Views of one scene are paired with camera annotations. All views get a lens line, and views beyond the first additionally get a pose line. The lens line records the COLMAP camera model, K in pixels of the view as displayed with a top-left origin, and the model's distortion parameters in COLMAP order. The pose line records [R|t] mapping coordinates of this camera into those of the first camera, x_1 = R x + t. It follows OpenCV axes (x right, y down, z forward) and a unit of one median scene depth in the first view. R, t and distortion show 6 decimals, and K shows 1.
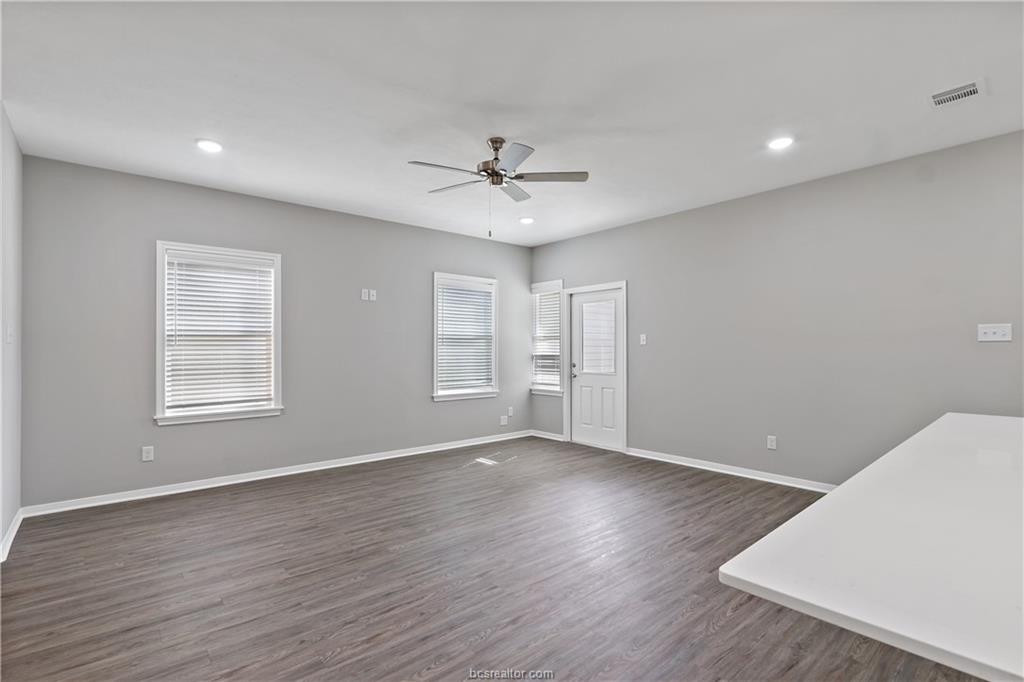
lens RADIAL K [[482.2, 0, 512.5], [0, 482.2, 344.6], [0, 0, 1]] dist [0.013104, -0.000111]
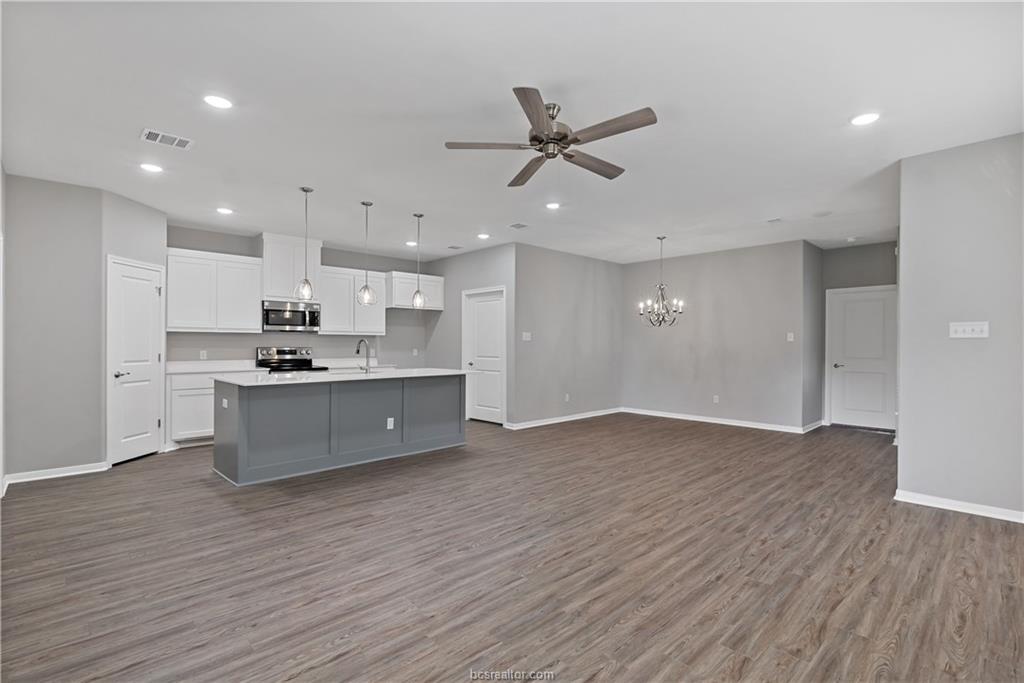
lens RADIAL K [[482.2, 0, 514.0], [0, 482.2, 344.3], [0, 0, 1]] dist [0.013104, -0.000111]
pose [[-0.998393, -0.001407, -0.056654, 0.079293], [-0.000645, 0.999909, -0.013478, 0.023417], [0.056668, -0.013419, -0.998303, 1.858019]]
